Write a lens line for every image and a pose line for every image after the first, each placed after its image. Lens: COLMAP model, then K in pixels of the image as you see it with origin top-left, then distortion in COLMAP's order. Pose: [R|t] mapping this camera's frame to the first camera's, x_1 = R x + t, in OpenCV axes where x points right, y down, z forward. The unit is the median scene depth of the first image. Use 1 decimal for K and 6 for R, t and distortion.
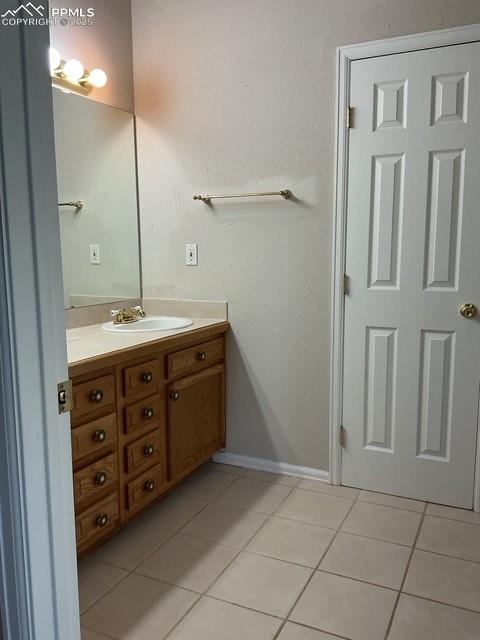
lens RADIAL K [[529.6, 0, 240.6], [0, 529.6, 321.0], [0, 0, 1]] dist [0.069095, -0.140810]
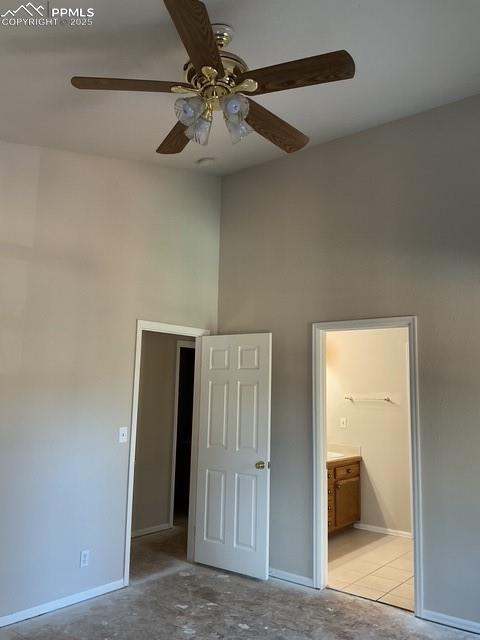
lens RADIAL K [[529.6, 0, 240.1], [0, 529.6, 320.2], [0, 0, 1]] dist [0.069095, -0.140810]
pose [[0.970515, -0.007480, -0.240923, 0.024185], [-0.054977, 0.966303, -0.251467, 0.039401], [0.234686, 0.257298, 0.937401, -1.294583]]
